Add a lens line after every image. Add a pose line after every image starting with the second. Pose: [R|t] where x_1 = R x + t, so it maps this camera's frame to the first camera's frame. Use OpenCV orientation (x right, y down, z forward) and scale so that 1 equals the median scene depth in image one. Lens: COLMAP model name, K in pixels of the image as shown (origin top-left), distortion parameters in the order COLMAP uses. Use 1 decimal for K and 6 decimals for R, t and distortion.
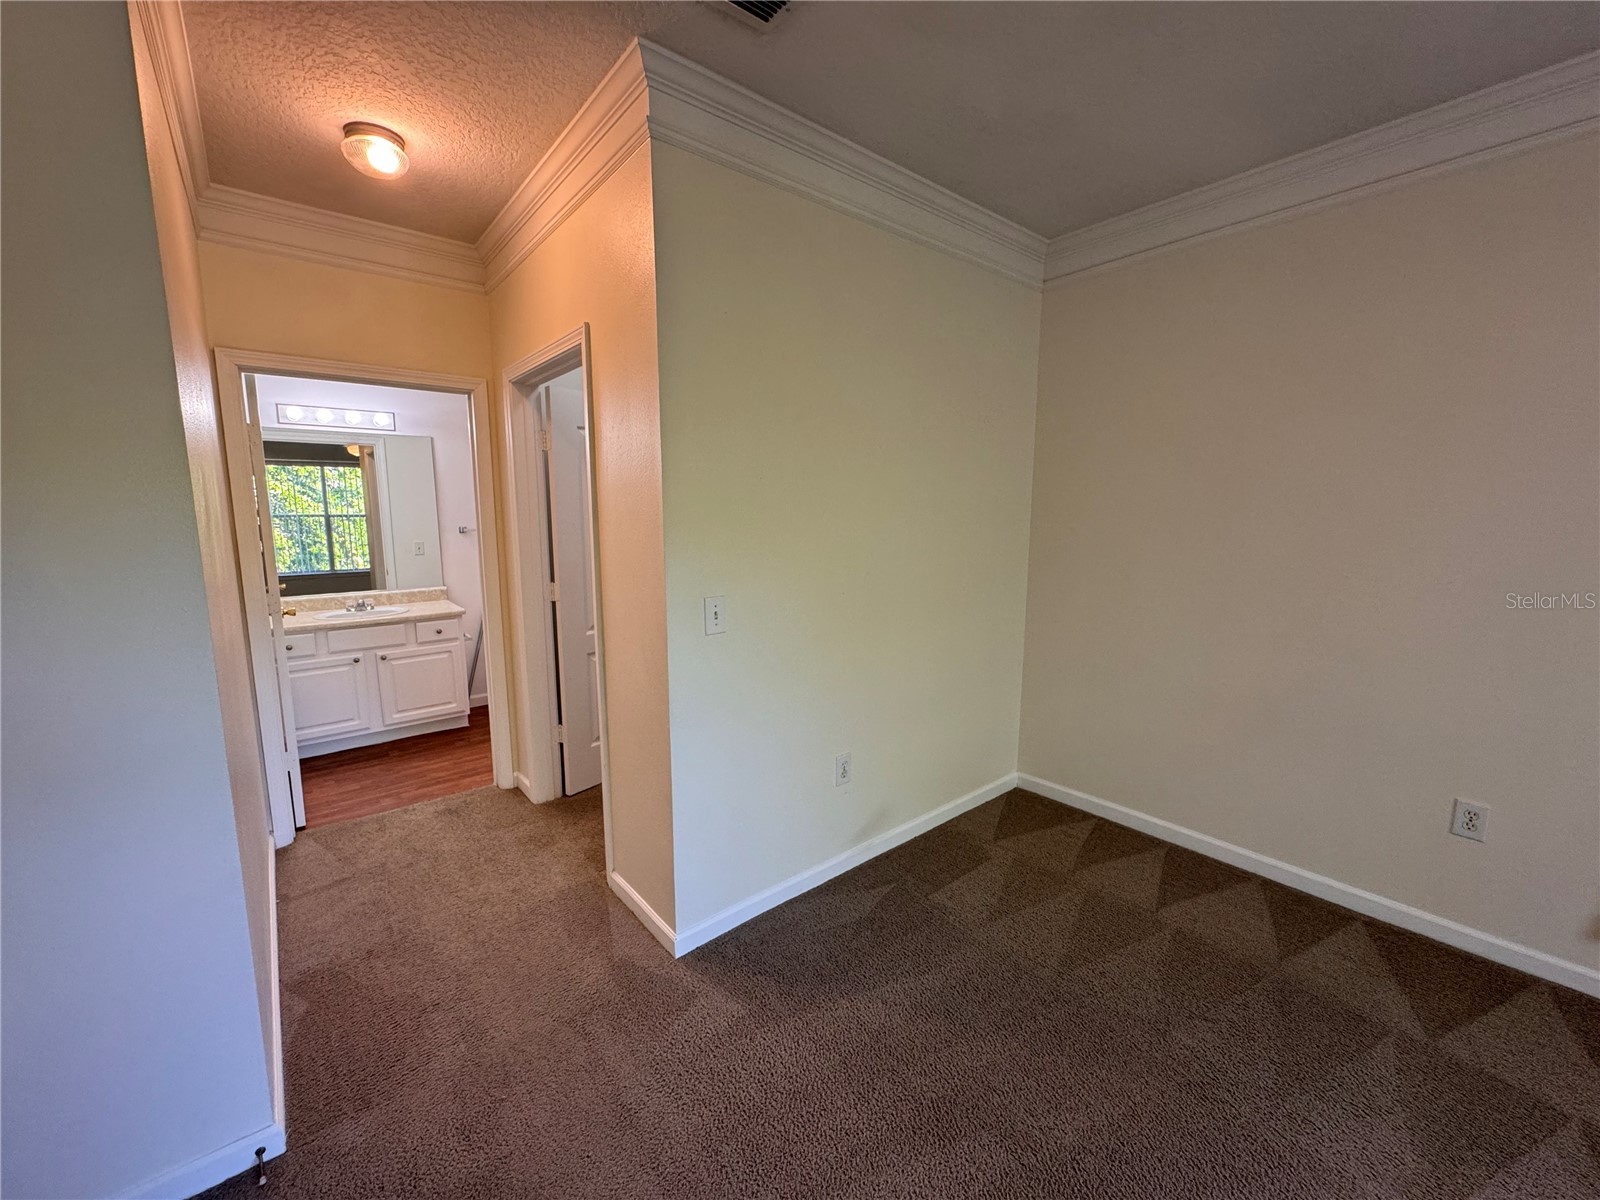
lens RADIAL K [[644.7, 0, 799.0], [0, 644.7, 596.2], [0, 0, 1]] dist [-0.003131, 0.000012]
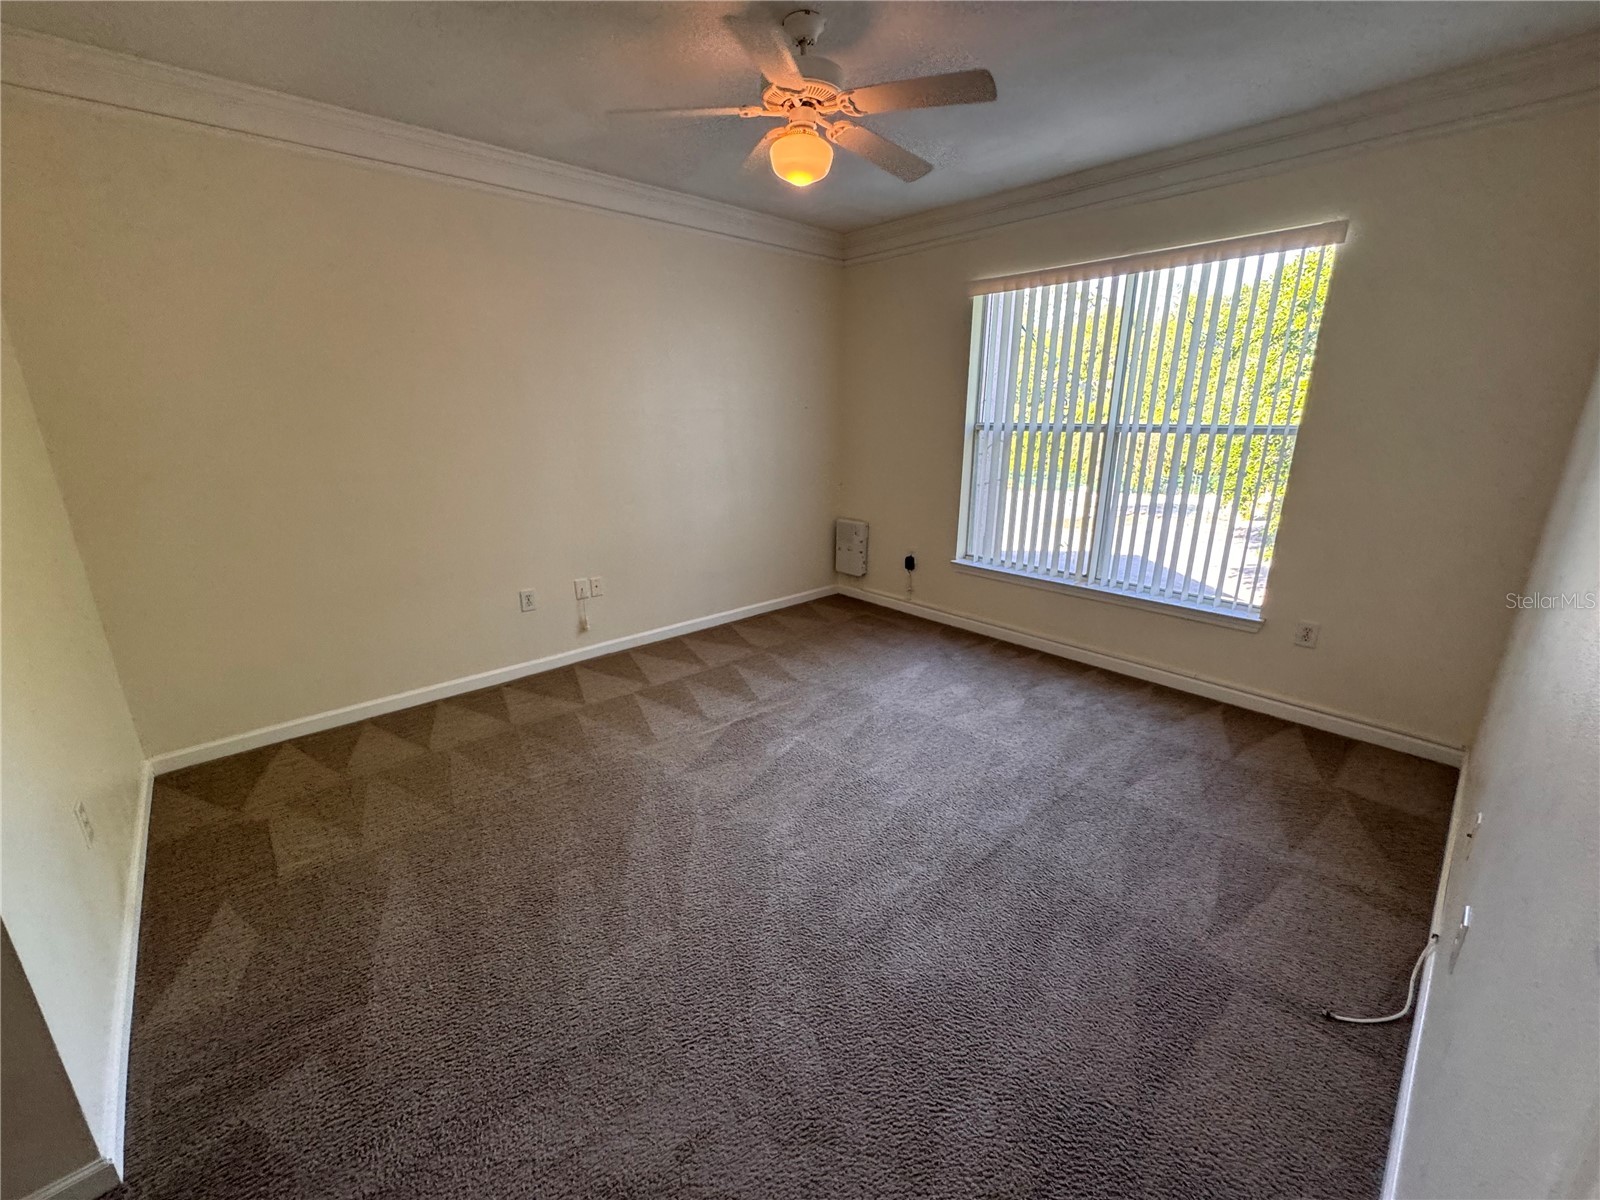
lens RADIAL K [[644.7, 0, 798.2], [0, 644.7, 596.4], [0, 0, 1]] dist [-0.003131, 0.000012]
pose [[-0.055577, -0.273375, 0.960301, -0.574913], [0.137676, 0.950501, 0.278554, -0.040881], [-0.988917, 0.147692, -0.015189, 0.258204]]
